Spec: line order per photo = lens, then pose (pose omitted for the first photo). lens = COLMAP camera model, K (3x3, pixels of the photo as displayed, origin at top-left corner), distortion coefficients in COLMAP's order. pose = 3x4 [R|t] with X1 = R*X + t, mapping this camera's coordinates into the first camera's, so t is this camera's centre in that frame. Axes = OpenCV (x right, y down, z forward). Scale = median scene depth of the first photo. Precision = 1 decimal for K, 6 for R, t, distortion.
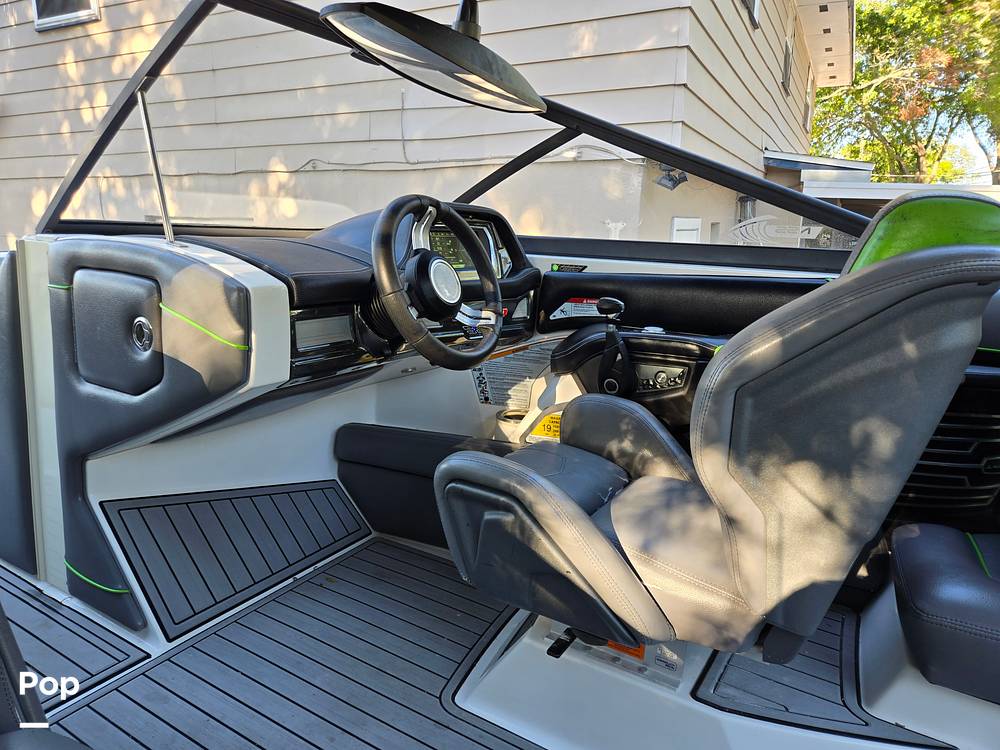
lens RADIAL K [[691.2, 0, 500.0], [0, 691.2, 375.0], [0, 0, 1]] dist [0.069646, -0.062922]
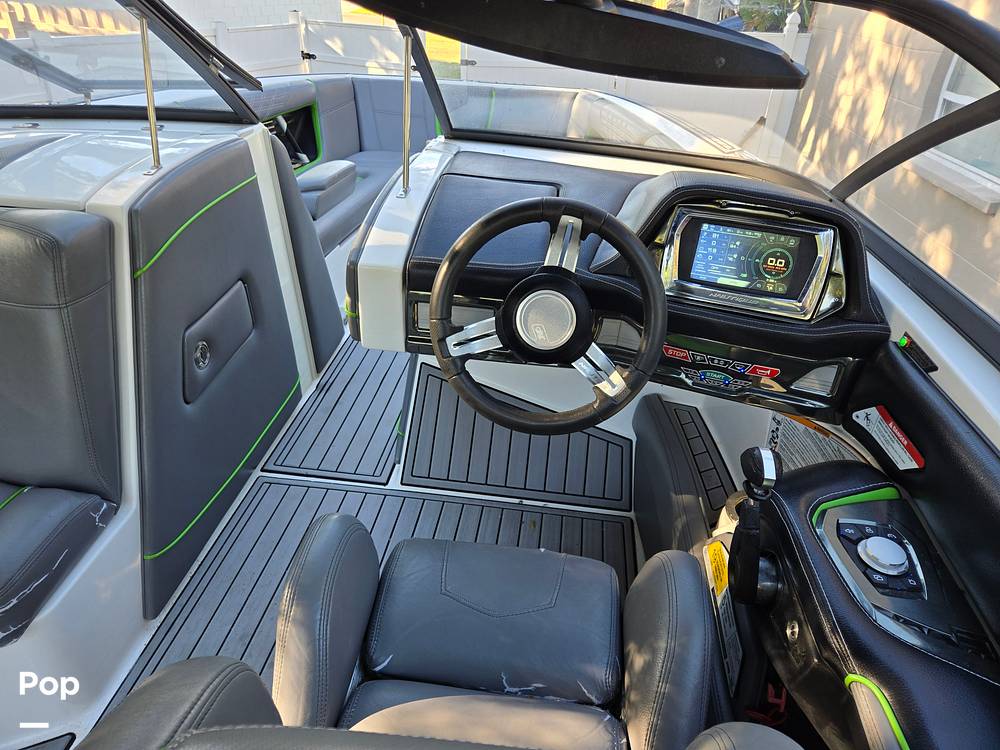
lens RADIAL K [[691.2, 0, 500.0], [0, 691.2, 375.0], [0, 0, 1]] dist [0.069646, -0.062922]
pose [[0.391198, 0.475600, -0.787889, 0.437733], [-0.208609, 0.879657, 0.427417, -0.326585], [0.896352, -0.002844, 0.443334, 0.501921]]
